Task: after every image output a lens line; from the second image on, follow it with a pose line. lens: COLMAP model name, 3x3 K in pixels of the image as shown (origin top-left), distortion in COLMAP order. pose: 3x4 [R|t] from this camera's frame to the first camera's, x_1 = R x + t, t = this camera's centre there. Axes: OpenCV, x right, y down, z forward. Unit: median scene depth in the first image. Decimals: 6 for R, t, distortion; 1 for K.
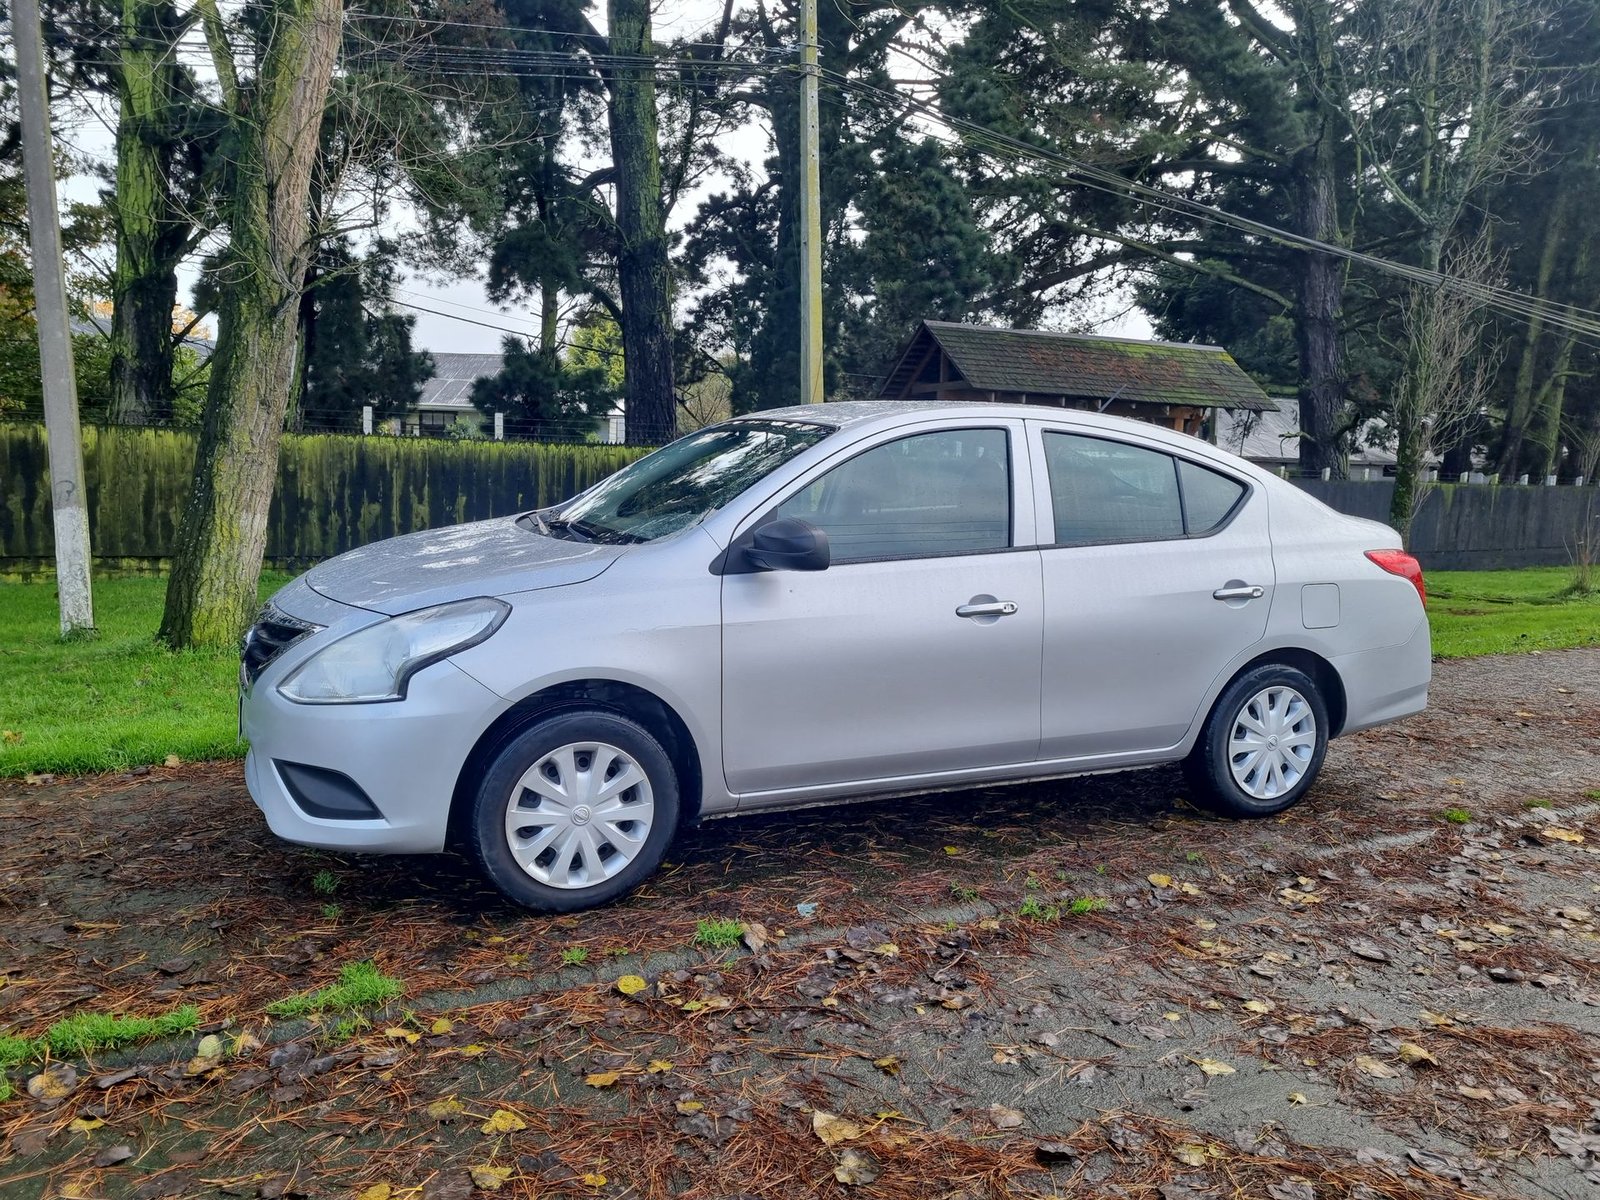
lens RADIAL K [[1218.2, 0, 803.8], [0, 1218.2, 608.1], [0, 0, 1]] dist [0.062015, -0.049369]
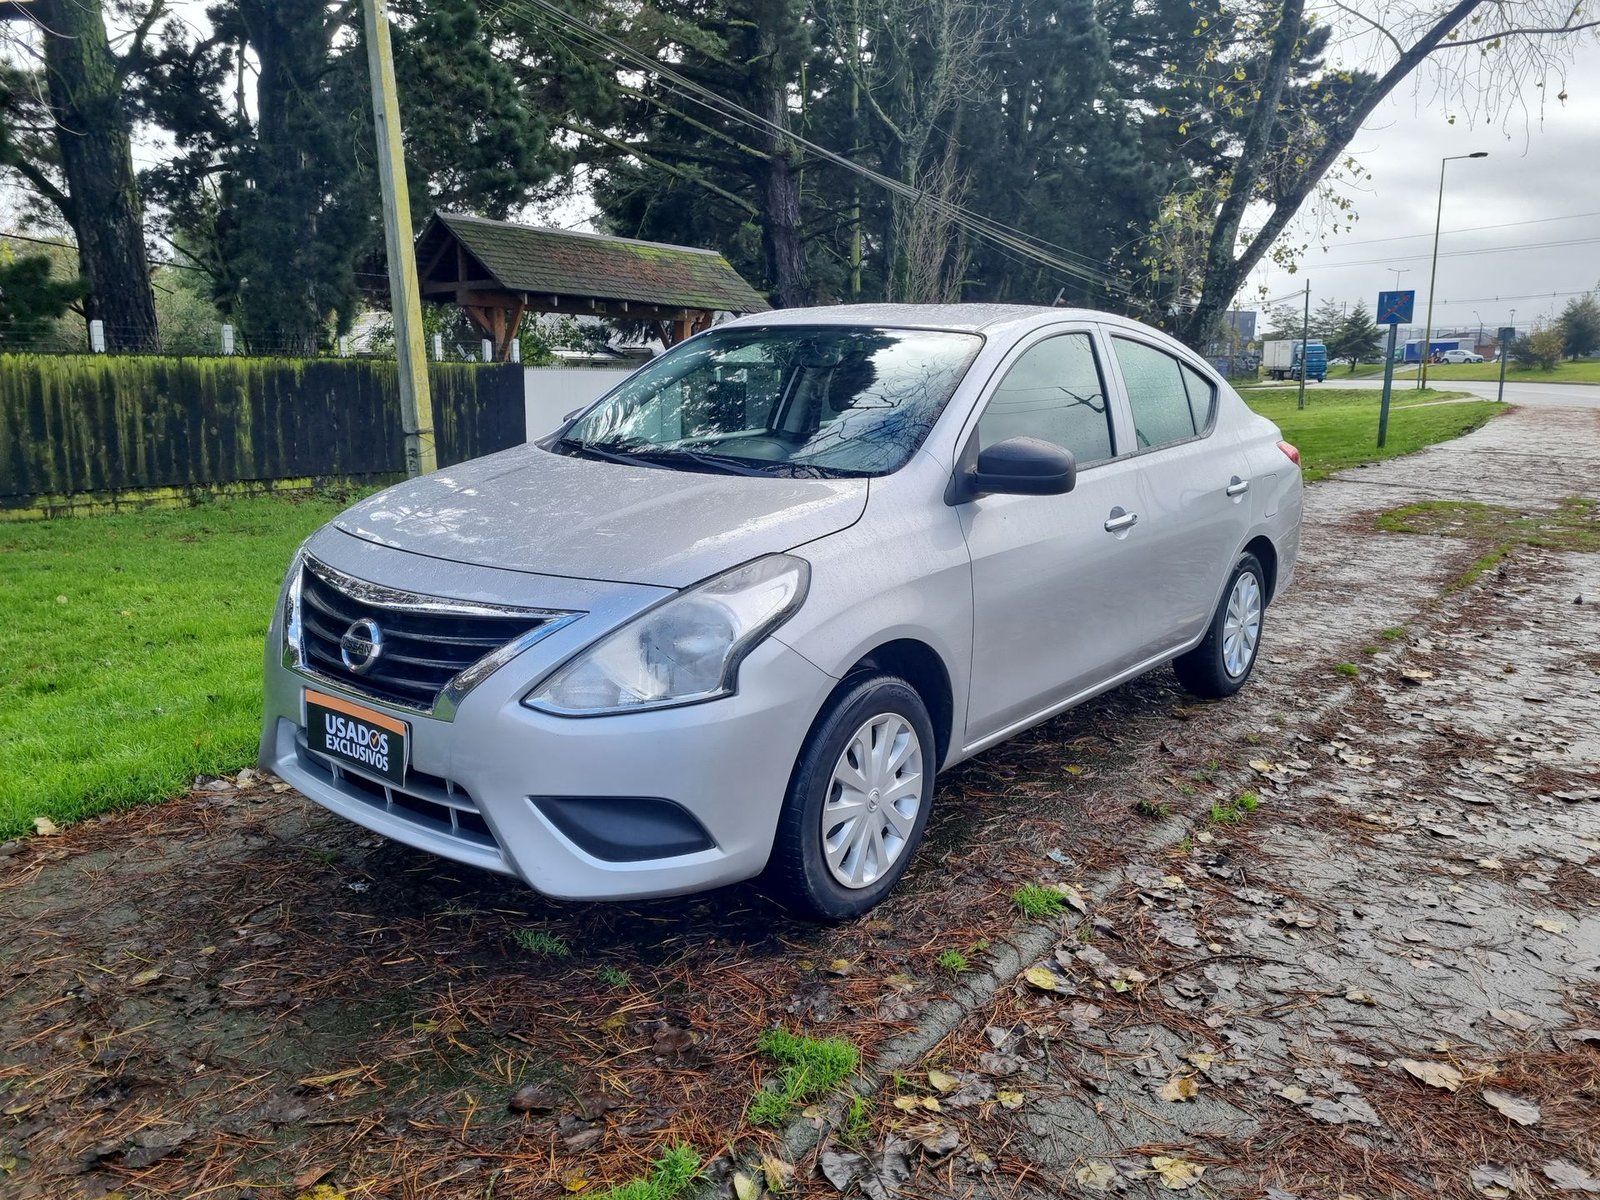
lens RADIAL K [[1218.2, 0, 785.4], [0, 1218.2, 601.4], [0, 0, 1]] dist [0.062015, -0.049369]
pose [[0.897968, -0.101852, 0.428113, -0.213408], [0.071015, 0.993635, 0.087442, -0.016755], [-0.434294, -0.048118, 0.899485, 0.098340]]
